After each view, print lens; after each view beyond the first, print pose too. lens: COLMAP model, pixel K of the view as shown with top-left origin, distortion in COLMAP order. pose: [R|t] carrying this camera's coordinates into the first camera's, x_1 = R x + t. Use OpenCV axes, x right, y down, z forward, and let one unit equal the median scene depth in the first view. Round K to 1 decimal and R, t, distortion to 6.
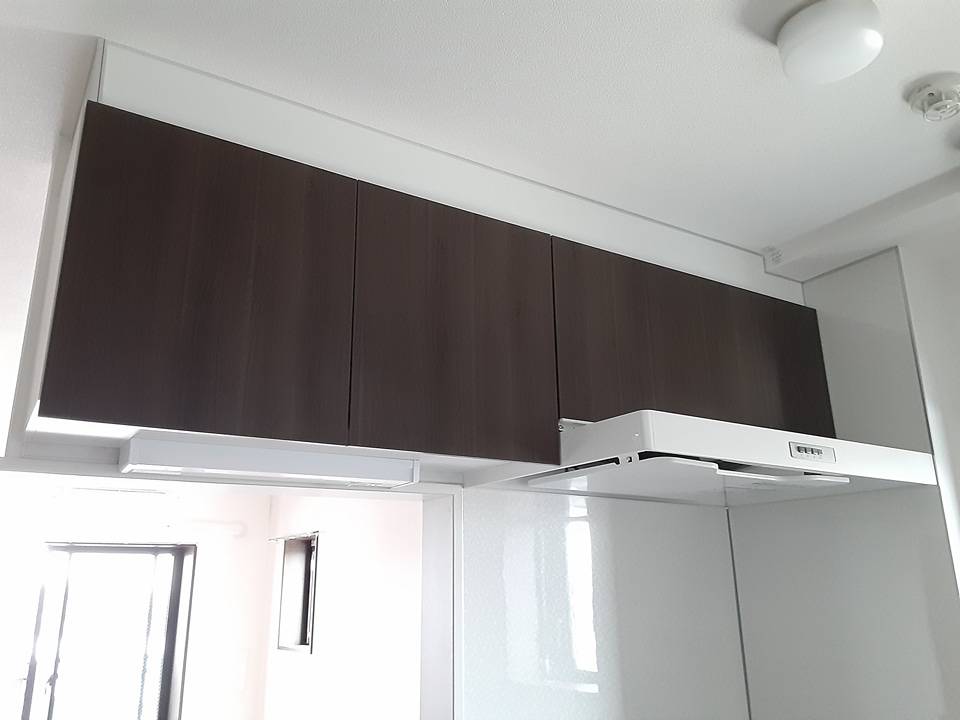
lens RADIAL K [[789.3, 0, 477.6], [0, 789.3, 356.8], [0, 0, 1]] dist [0.098578, -0.096499]
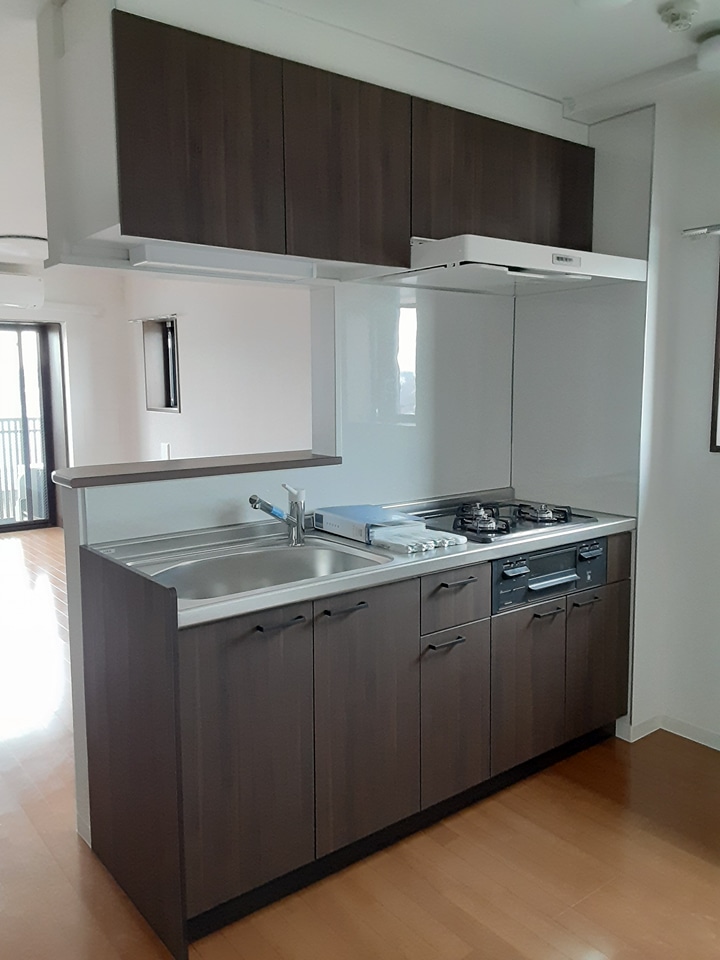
lens RADIAL K [[789.3, 0, 354.2], [0, 789.3, 481.6], [0, 0, 1]] dist [0.098578, -0.096499]
pose [[0.996439, -0.005178, 0.084160, -0.121076], [-0.029207, 0.915121, 0.402119, -0.091655], [-0.079099, -0.403146, 0.911711, -0.517729]]
